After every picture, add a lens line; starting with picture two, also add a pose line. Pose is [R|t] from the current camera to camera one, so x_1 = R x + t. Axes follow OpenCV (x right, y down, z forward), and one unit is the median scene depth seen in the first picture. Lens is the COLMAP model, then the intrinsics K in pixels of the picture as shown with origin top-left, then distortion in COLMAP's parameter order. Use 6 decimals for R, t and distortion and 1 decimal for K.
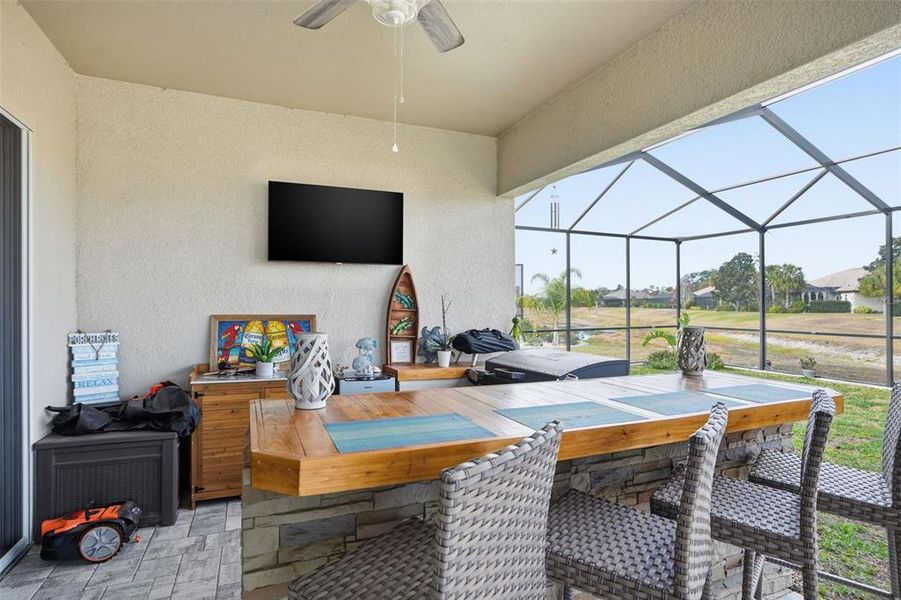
lens RADIAL K [[467.5, 0, 447.4], [0, 467.5, 285.7], [0, 0, 1]] dist [-0.053644, 0.026287]
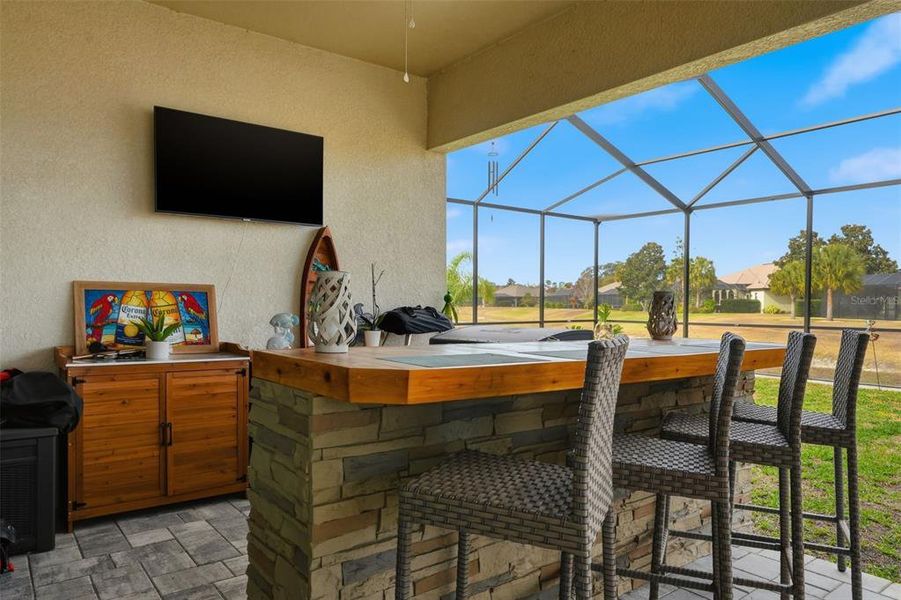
lens RADIAL K [[613.8, 0, 450.5], [0, 613.8, 300.0], [0, 0, 1]] dist [-0.002867, 0.003687]
pose [[0.966575, 0.004869, 0.256337, -0.158195], [-0.013714, 0.999370, 0.032730, 0.047494], [-0.256016, -0.035151, 0.966033, -0.096224]]
